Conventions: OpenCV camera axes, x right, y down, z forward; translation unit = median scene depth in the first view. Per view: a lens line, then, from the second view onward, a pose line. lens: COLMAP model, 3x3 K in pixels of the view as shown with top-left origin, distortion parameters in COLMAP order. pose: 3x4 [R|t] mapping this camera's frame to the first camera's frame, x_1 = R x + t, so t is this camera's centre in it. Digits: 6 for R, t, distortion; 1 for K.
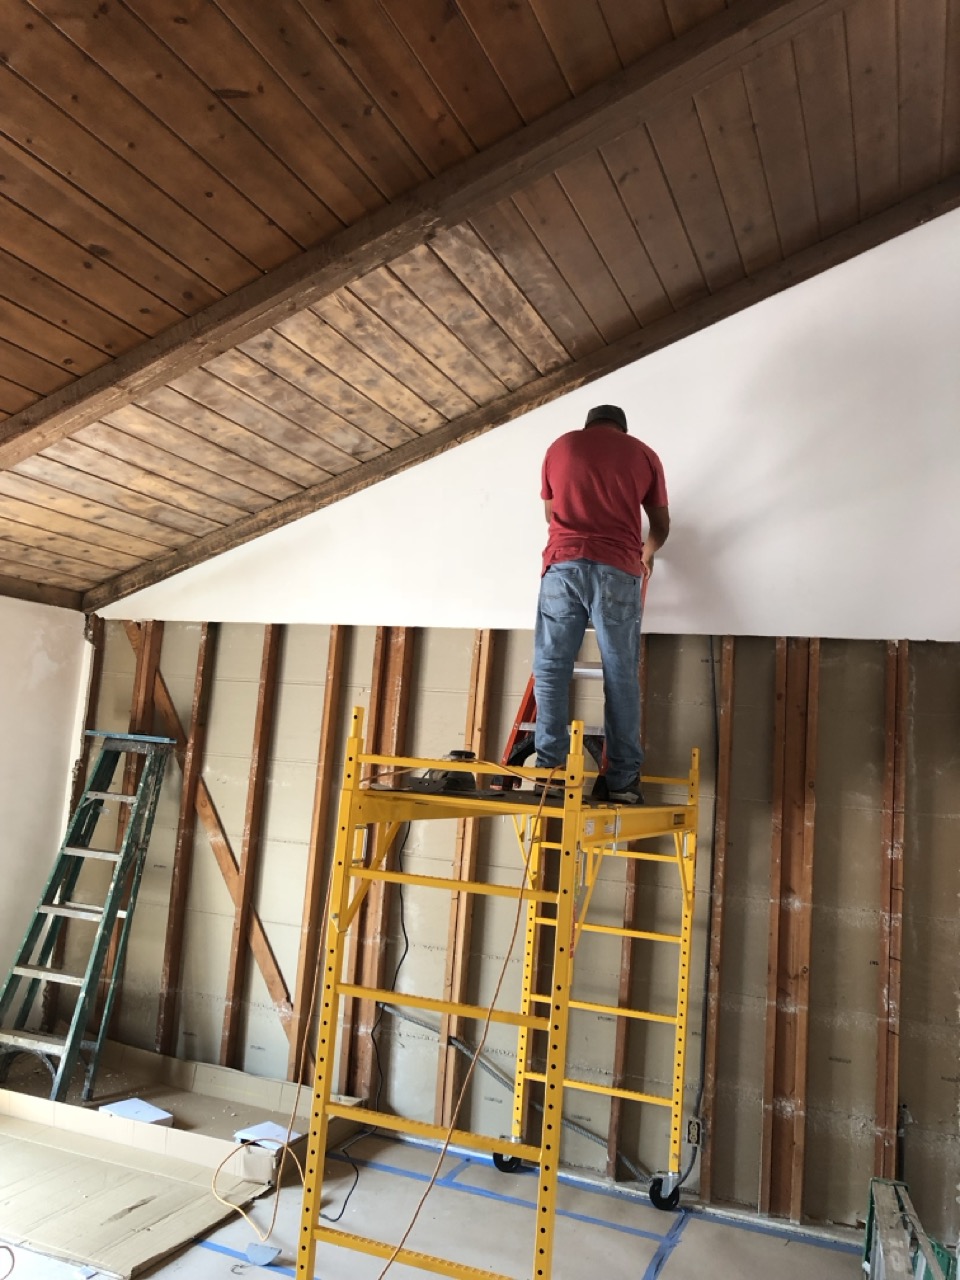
lens RADIAL K [[1039.5, 0, 480.0], [0, 1039.5, 640.0], [0, 0, 1]] dist [0.007559, 0.005632]
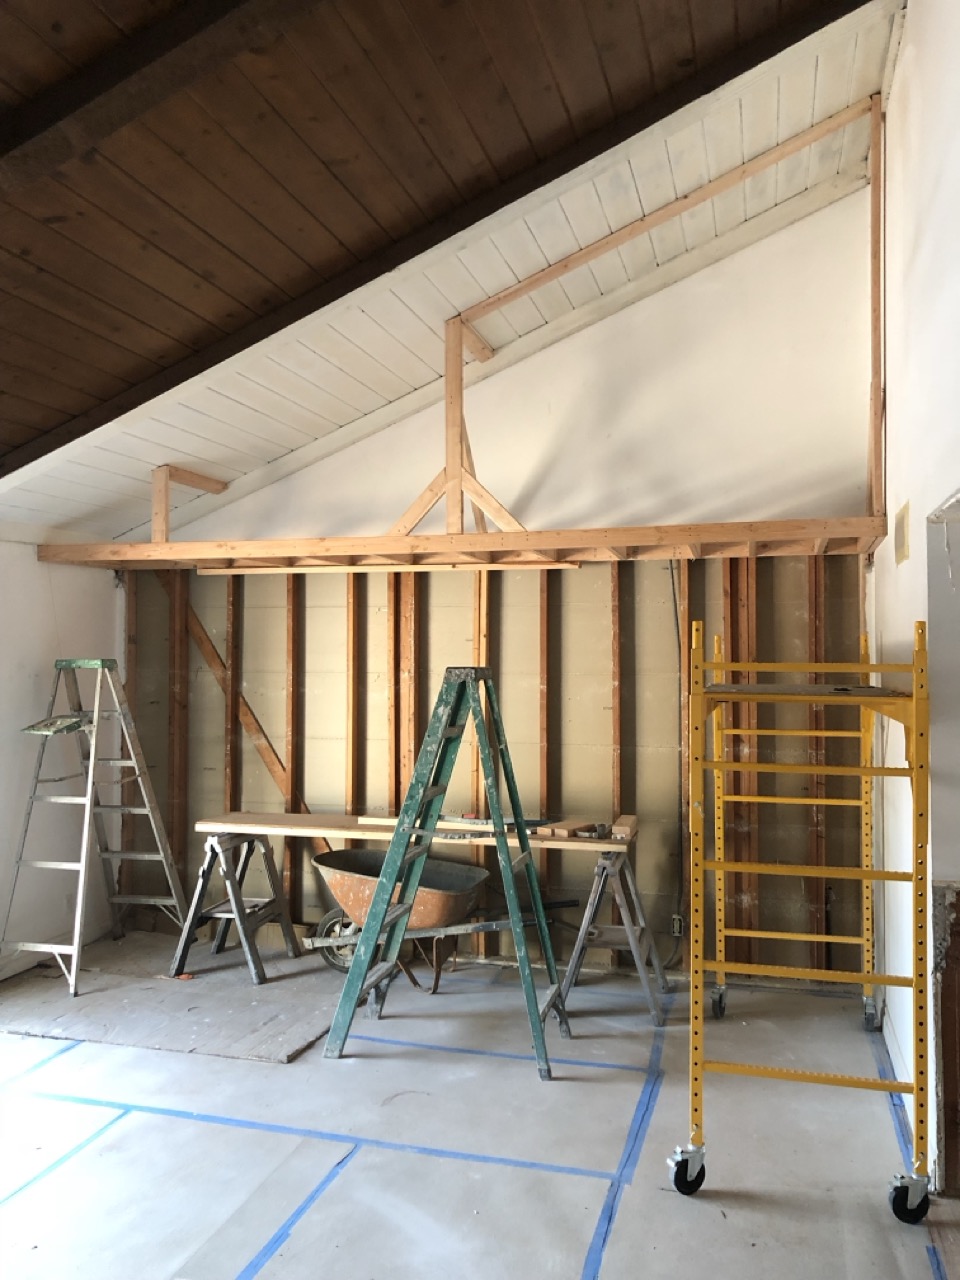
lens RADIAL K [[1047.9, 0, 474.0], [0, 1047.9, 643.6], [0, 0, 1]] dist [0.091188, -0.139862]
pose [[0.990792, -0.071368, 0.115060, -0.148706], [0.059320, 0.992708, 0.104936, -0.033175], [-0.121710, -0.097144, 0.987800, -0.216040]]
